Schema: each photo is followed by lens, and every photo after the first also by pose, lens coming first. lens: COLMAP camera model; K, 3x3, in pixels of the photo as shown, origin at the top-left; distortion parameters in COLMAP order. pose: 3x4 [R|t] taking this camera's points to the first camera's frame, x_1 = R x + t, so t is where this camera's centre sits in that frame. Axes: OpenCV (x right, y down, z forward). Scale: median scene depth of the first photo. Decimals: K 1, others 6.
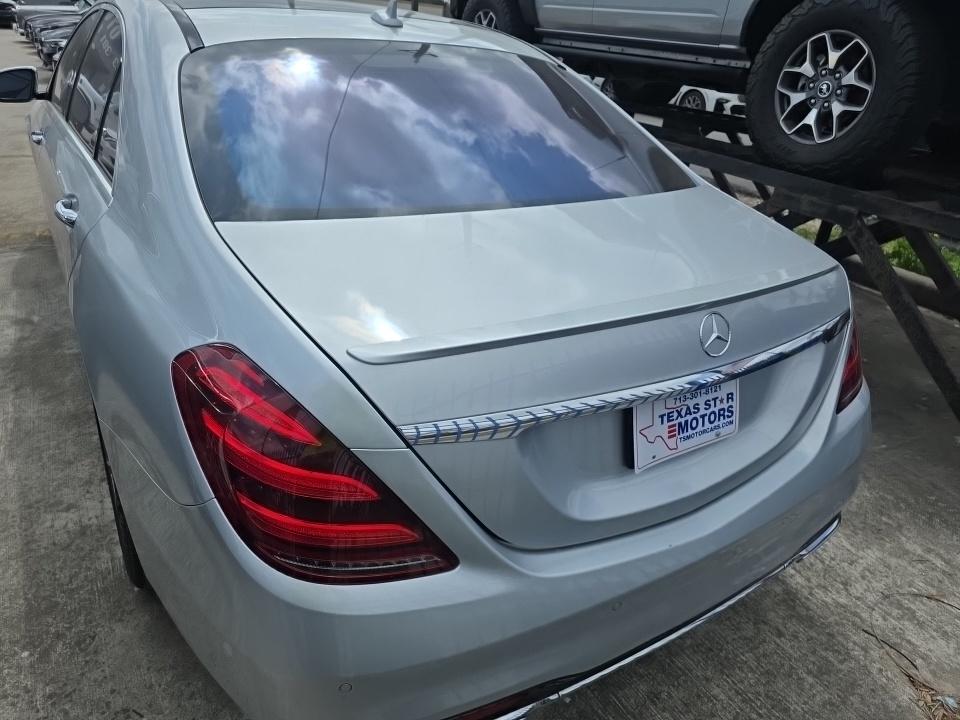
lens RADIAL K [[670.6, 0, 472.6], [0, 670.6, 385.8], [0, 0, 1]] dist [0.012520, -0.019186]
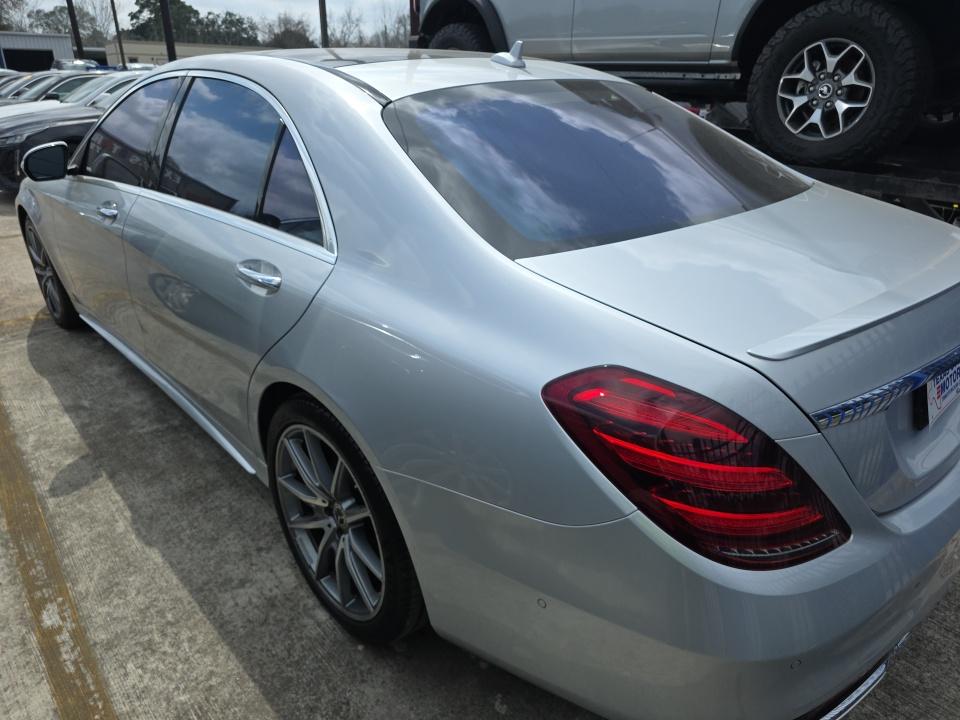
lens RADIAL K [[670.6, 0, 481.7], [0, 670.6, 380.7], [0, 0, 1]] dist [0.012520, -0.019186]
pose [[0.980476, -0.146957, 0.130657, -0.262903], [0.153144, 0.987450, -0.038582, -0.011089], [-0.123347, 0.057838, 0.990677, -0.007159]]
